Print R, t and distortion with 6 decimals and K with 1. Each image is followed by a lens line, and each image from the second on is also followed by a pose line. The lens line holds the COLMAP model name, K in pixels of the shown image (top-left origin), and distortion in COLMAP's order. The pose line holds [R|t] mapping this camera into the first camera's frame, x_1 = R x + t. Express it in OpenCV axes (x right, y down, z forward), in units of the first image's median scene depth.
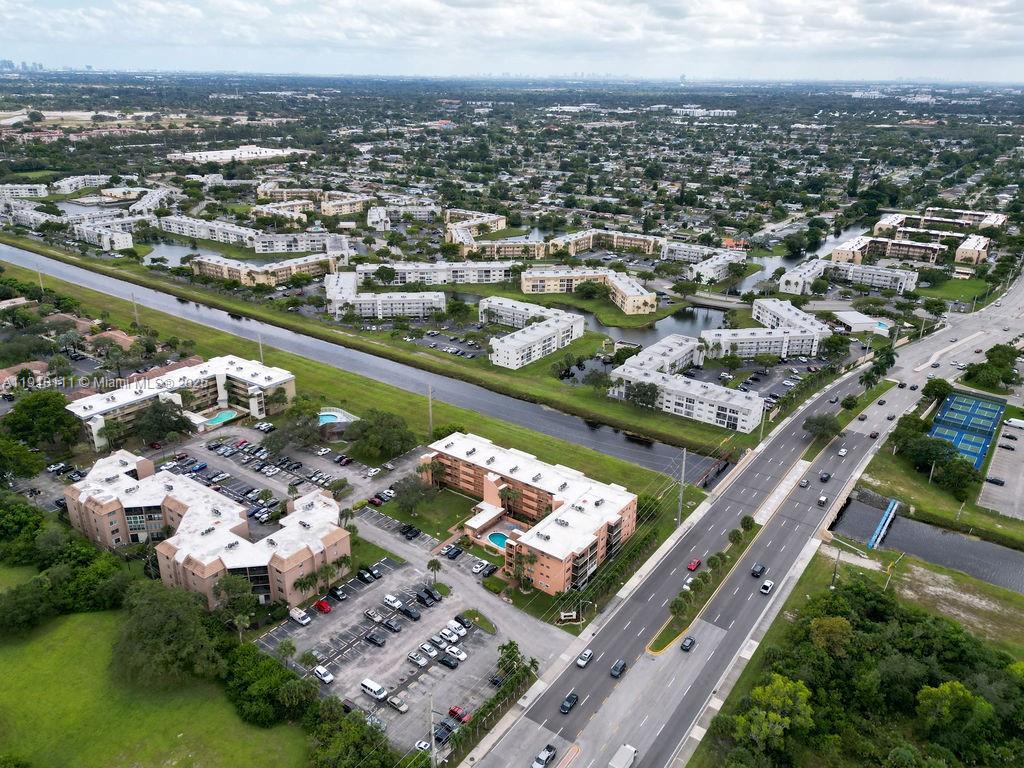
lens RADIAL K [[748.5, 0, 512.0], [0, 748.5, 384.0], [0, 0, 1]] dist [0.002070, 0.001653]
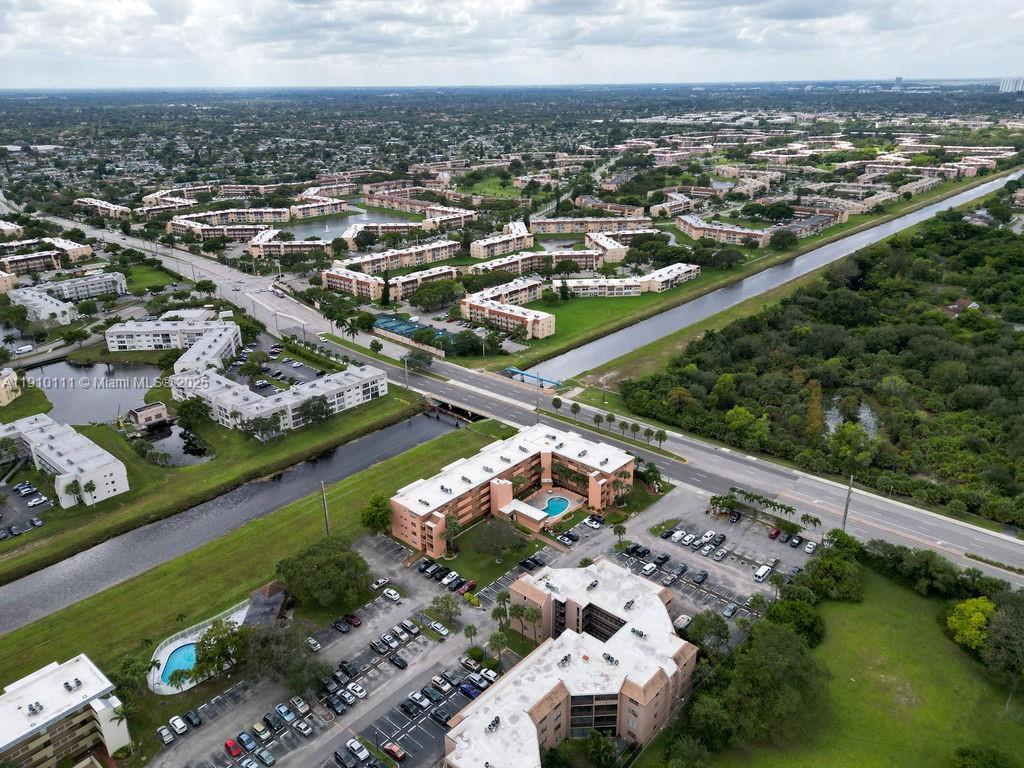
lens RADIAL K [[748.5, 0, 512.0], [0, 748.5, 384.0], [0, 0, 1]] dist [0.002070, 0.001653]
pose [[0.095504, -0.384105, 0.918337, -0.826855], [0.386533, 0.864471, 0.321376, -0.279611], [-0.917318, 0.324275, 0.231029, 0.660426]]
